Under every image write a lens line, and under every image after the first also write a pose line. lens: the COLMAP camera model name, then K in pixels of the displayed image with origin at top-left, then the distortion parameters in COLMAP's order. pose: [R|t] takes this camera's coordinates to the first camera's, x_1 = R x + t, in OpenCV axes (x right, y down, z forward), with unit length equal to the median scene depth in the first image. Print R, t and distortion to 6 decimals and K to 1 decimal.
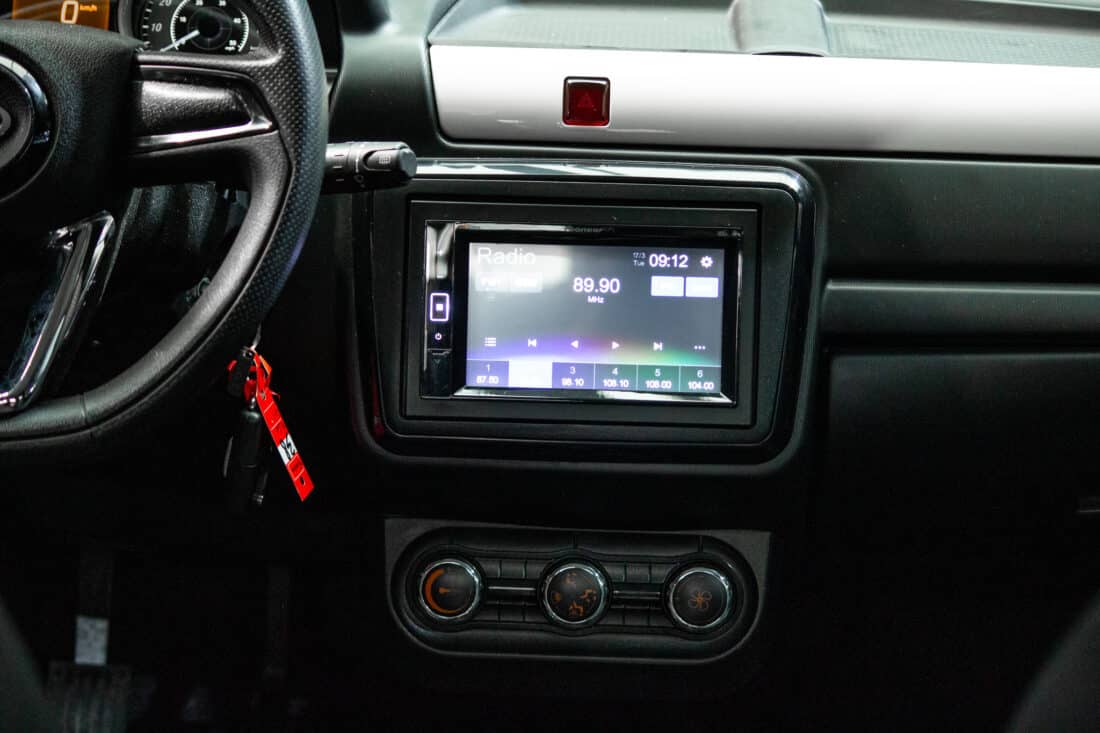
lens RADIAL K [[3168.2, 0, 549.1], [0, 3168.2, 366.0], [0, 0, 1]] dist [-0.308828, 0.000000]
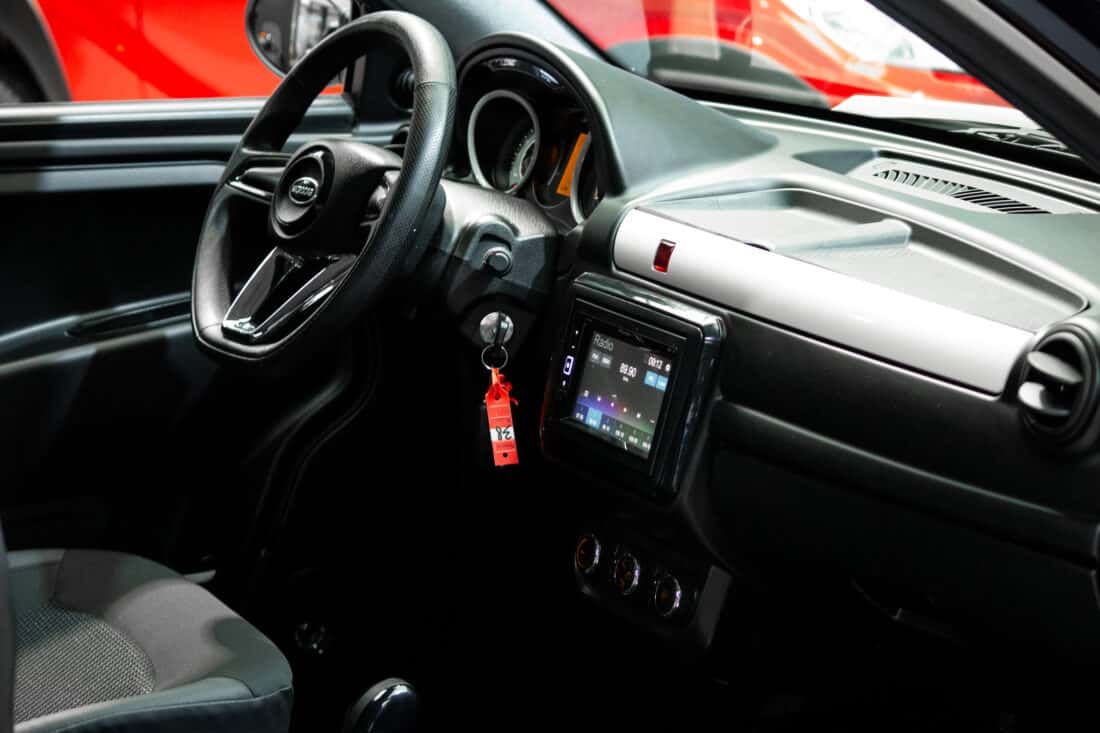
lens RADIAL K [[3168.2, 0, 550.1], [0, 3168.2, 366.4], [0, 0, 1]] dist [-0.308828, 0.000000]
pose [[0.515838, 0.176977, -0.838206, 1.295370], [-0.258912, 0.964881, 0.044386, -0.086295], [0.816624, 0.194125, 0.543544, 0.125193]]
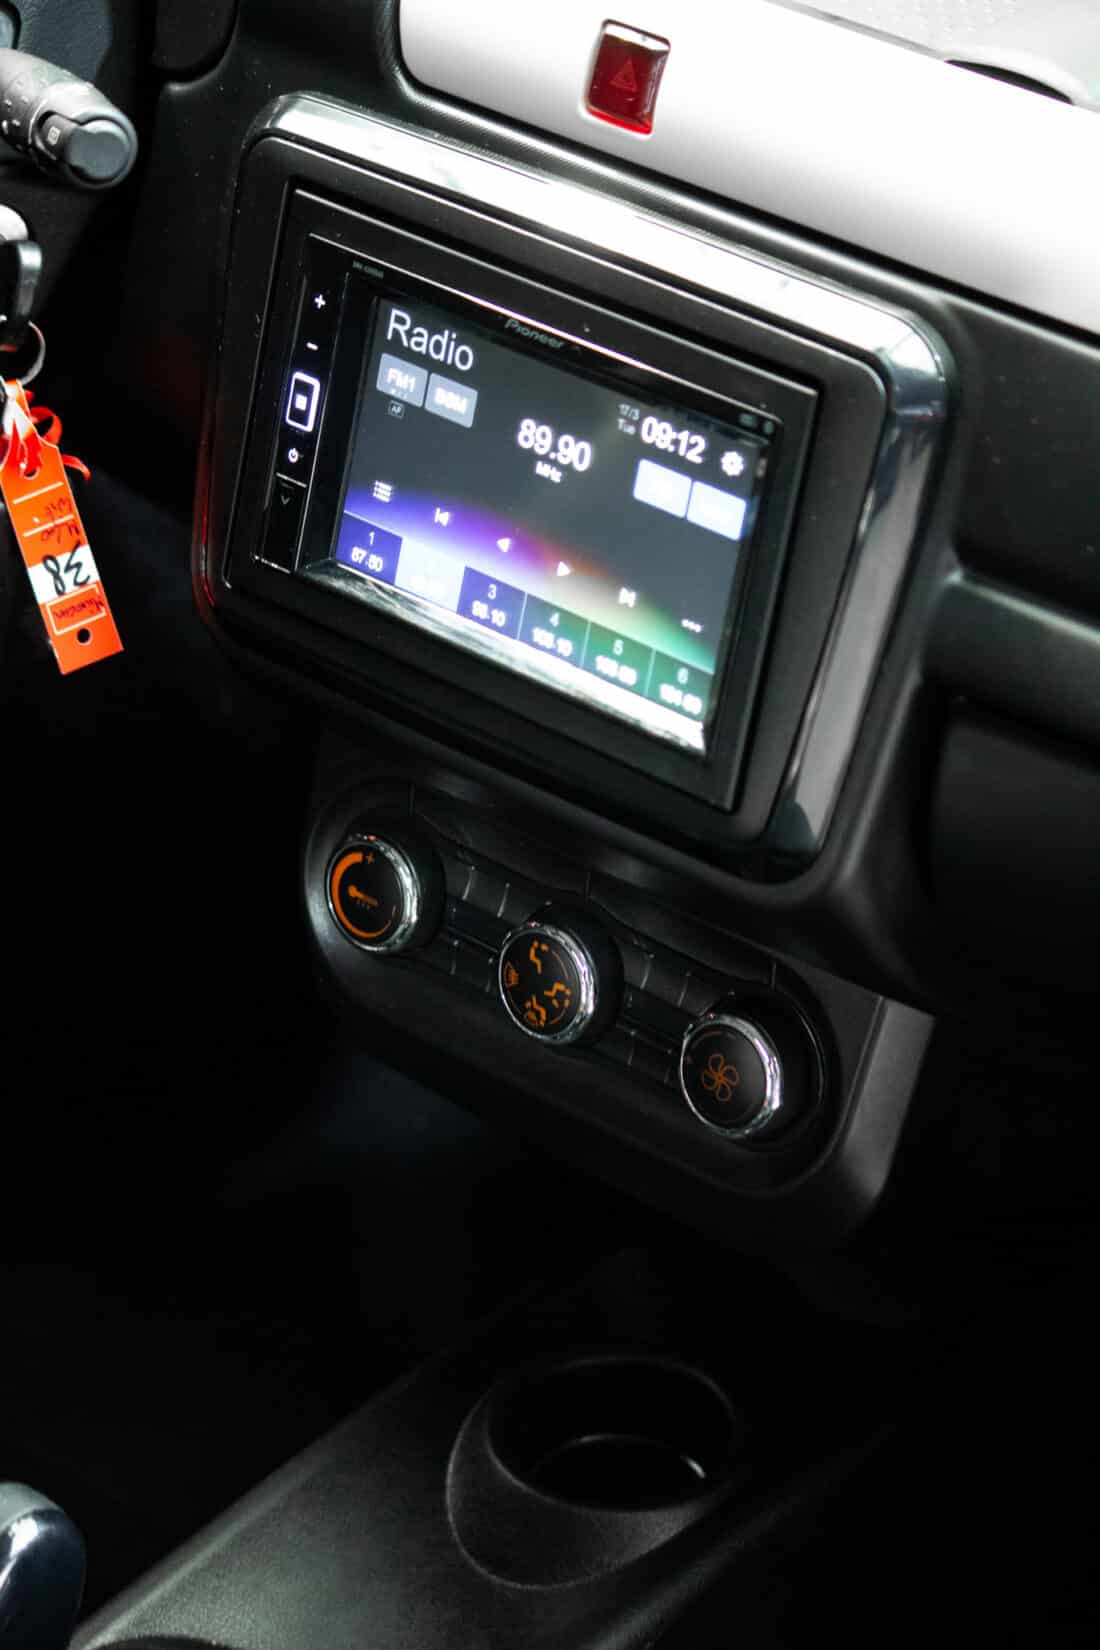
lens RADIAL K [[4752.3, 0, 550.1], [0, 4752.3, 824.6], [0, 0, 1]] dist [-0.308828, 0.000000]
pose [[0.777595, 0.324076, -0.538814, 0.436817], [-0.179571, 0.935711, 0.303644, -0.196447], [0.602578, -0.139357, 0.785799, 0.403658]]
